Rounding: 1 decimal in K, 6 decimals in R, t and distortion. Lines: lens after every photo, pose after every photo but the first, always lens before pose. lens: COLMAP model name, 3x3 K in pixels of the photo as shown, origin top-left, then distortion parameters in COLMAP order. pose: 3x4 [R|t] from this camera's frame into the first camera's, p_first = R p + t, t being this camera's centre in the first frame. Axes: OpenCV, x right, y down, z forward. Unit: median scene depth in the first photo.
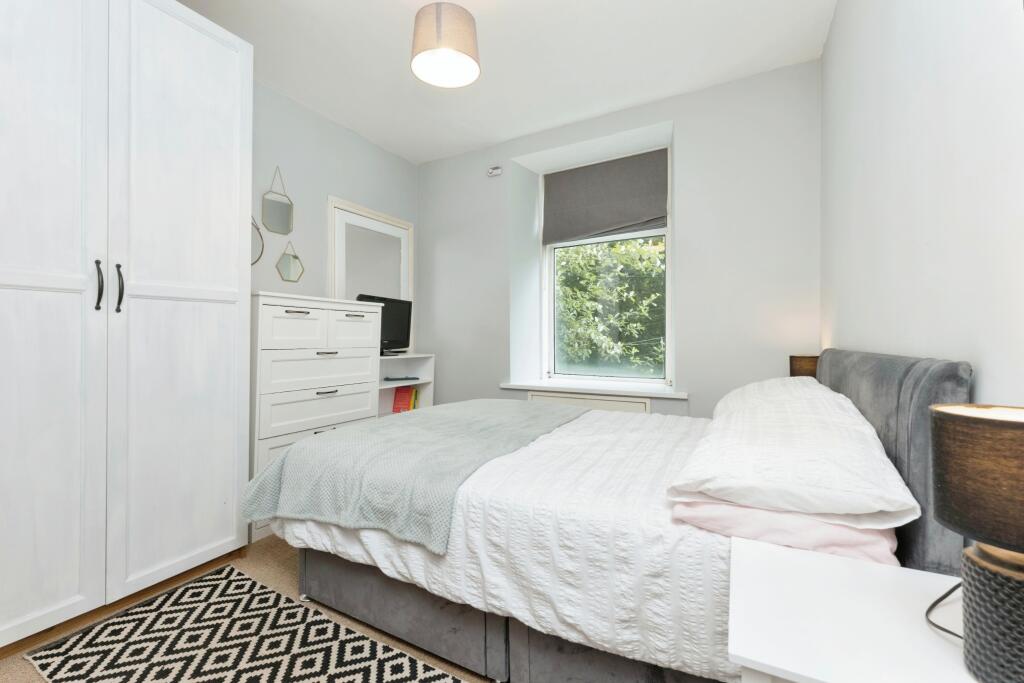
lens RADIAL K [[425.6, 0, 510.9], [0, 425.6, 340.1], [0, 0, 1]] dist [-0.001233, 0.000864]
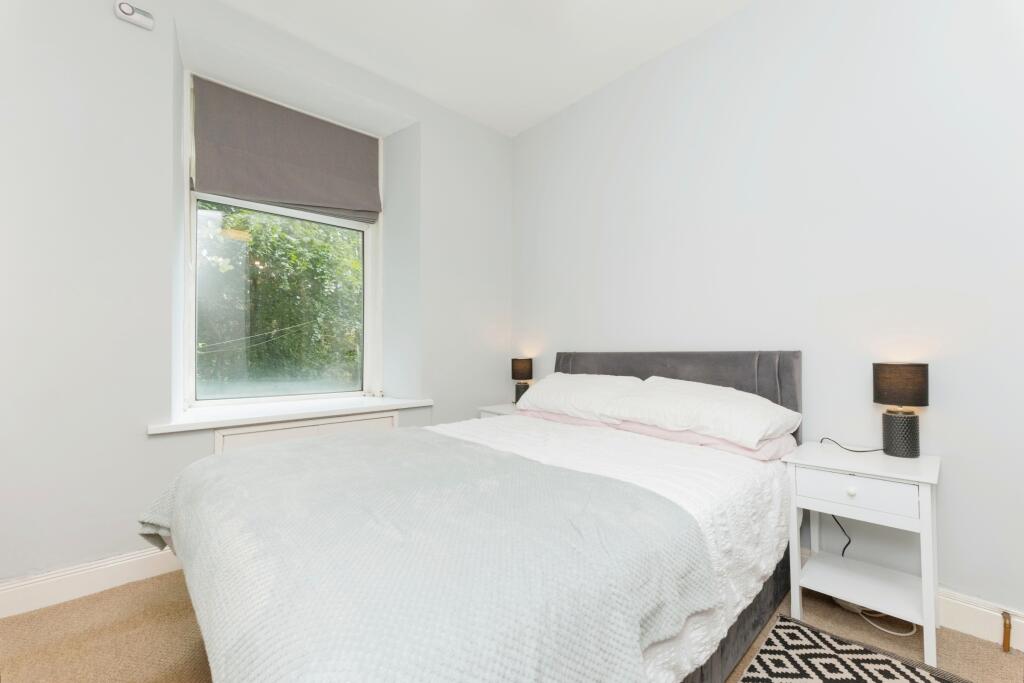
lens RADIAL K [[425.6, 0, 512.9], [0, 425.6, 344.2], [0, 0, 1]] dist [-0.001233, 0.000864]
pose [[0.295429, 0.021354, 0.955126, -0.403869], [0.002615, 0.999728, -0.023160, 0.015034], [-0.955361, 0.009340, 0.295293, 0.432328]]
